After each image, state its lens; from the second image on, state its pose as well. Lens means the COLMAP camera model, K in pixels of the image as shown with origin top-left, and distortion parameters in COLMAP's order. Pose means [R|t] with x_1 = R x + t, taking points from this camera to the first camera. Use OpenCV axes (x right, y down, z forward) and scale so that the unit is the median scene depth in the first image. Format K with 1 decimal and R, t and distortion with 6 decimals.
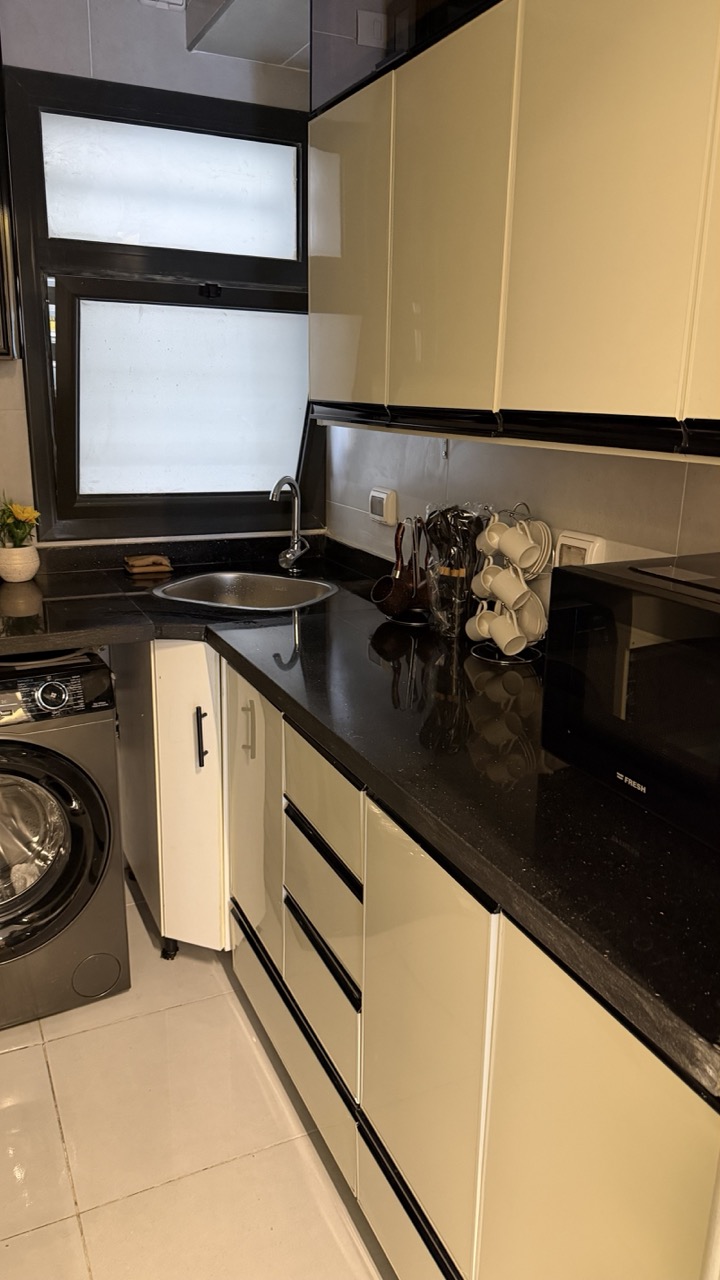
lens RADIAL K [[899.9, 0, 365.9], [0, 899.9, 643.4], [0, 0, 1]] dist [0.087424, -0.124705]
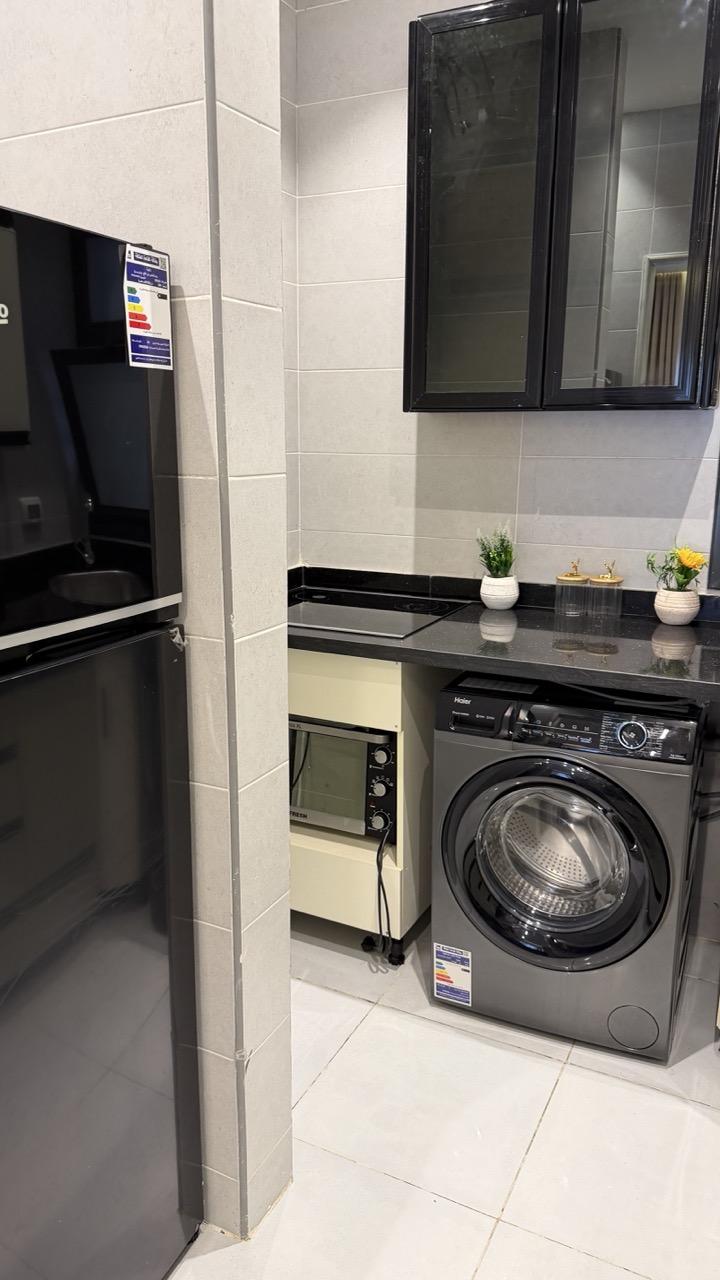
lens RADIAL K [[899.9, 0, 352.2], [0, 899.9, 639.9], [0, 0, 1]] dist [0.087424, -0.124705]
pose [[0.603771, 0.163036, -0.780308, 0.235914], [-0.204427, 0.977795, 0.046121, -0.029299], [0.770500, 0.131669, 0.623693, 0.108137]]
